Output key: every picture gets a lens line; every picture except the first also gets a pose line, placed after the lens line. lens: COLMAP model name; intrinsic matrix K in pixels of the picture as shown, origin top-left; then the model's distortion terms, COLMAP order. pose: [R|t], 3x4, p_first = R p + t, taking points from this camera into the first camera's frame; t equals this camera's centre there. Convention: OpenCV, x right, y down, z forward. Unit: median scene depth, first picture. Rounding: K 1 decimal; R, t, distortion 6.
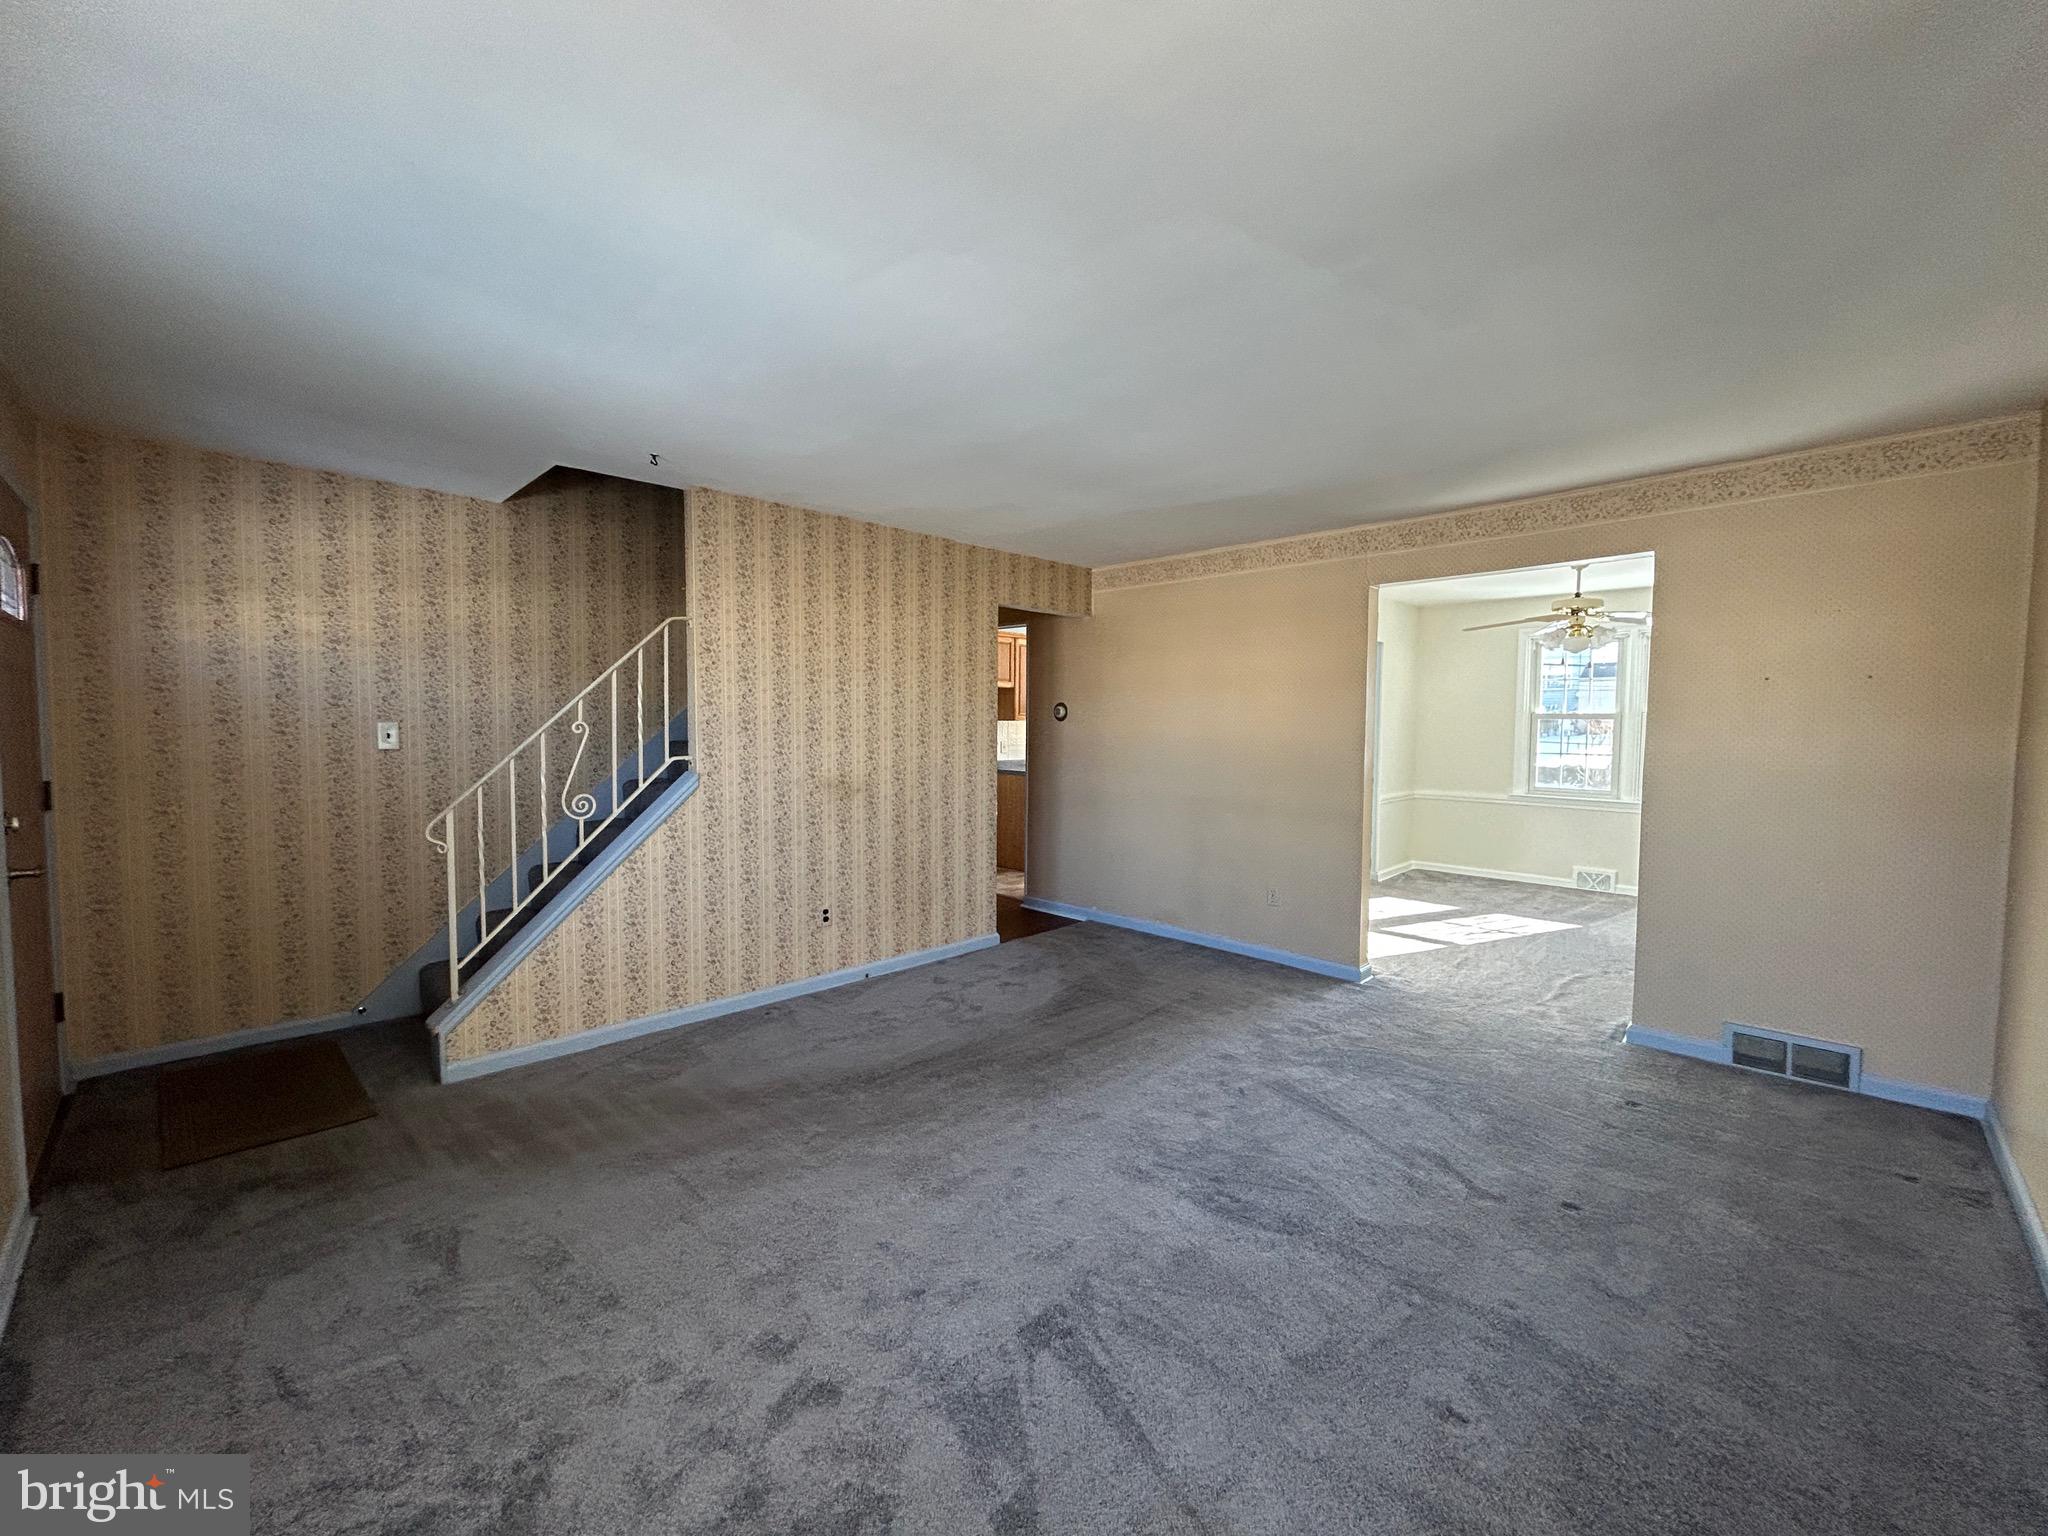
lens RADIAL K [[833.4, 0, 1031.4], [0, 833.4, 766.4], [0, 0, 1]] dist [0.004764, 0.001548]
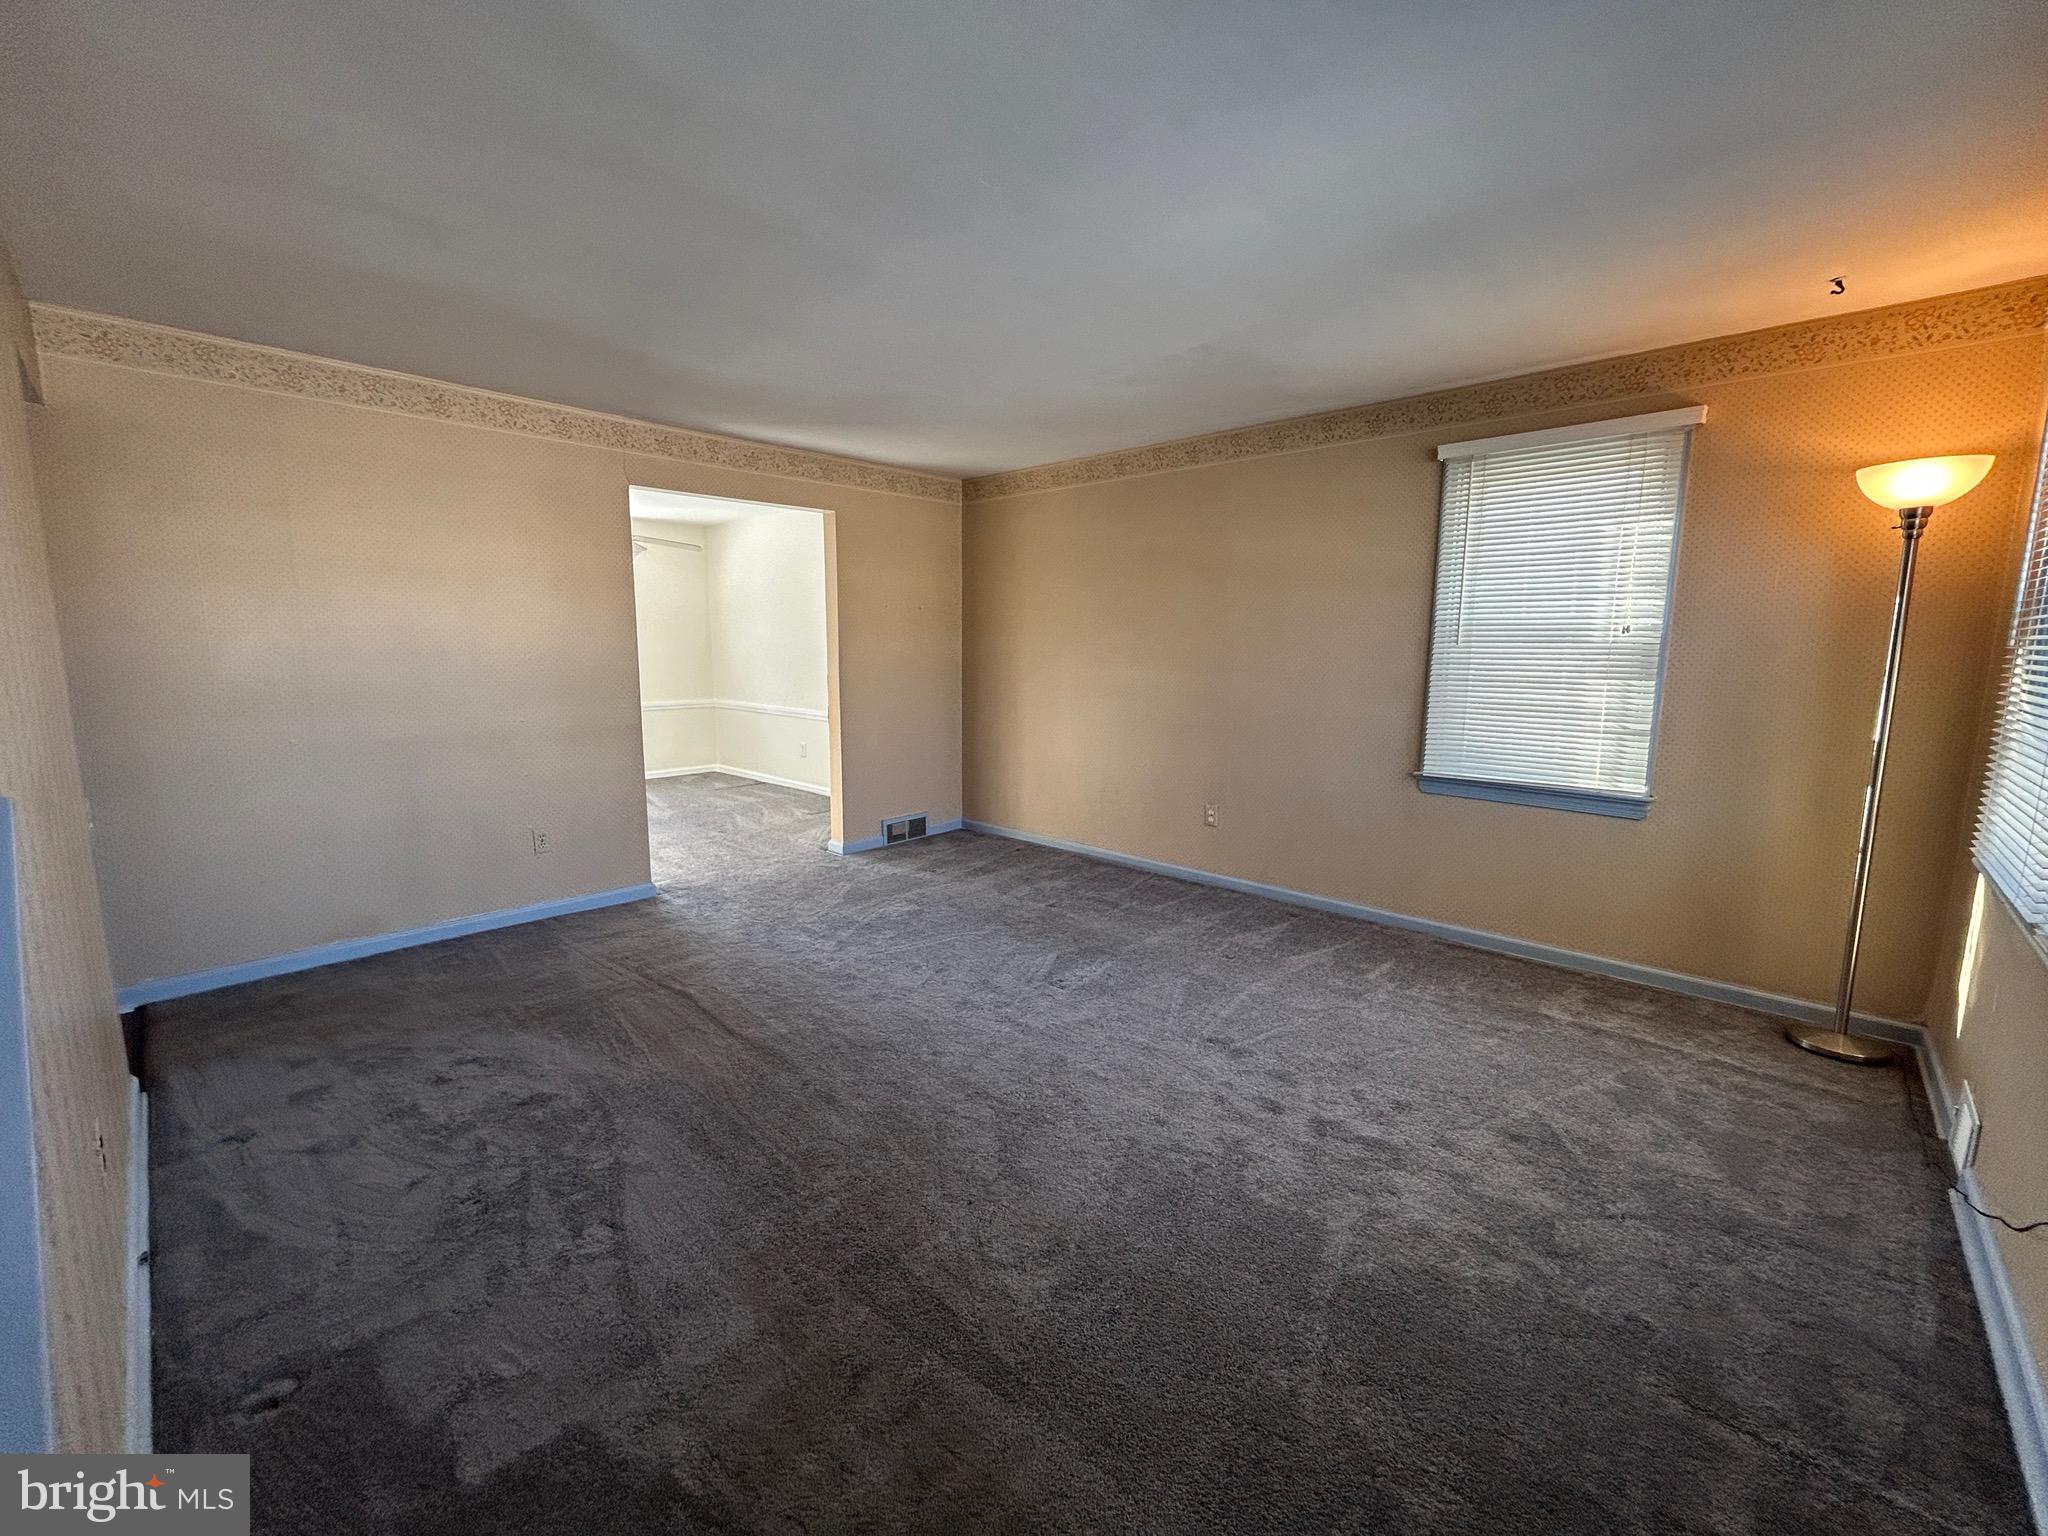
lens RADIAL K [[833.4, 0, 1028.4], [0, 833.4, 763.9], [0, 0, 1]] dist [0.004764, 0.001548]
pose [[-0.022646, -0.153553, 0.987881, -0.589210], [0.046215, 0.986917, 0.154463, -0.030172], [-0.998675, 0.049153, -0.015253, 0.579157]]
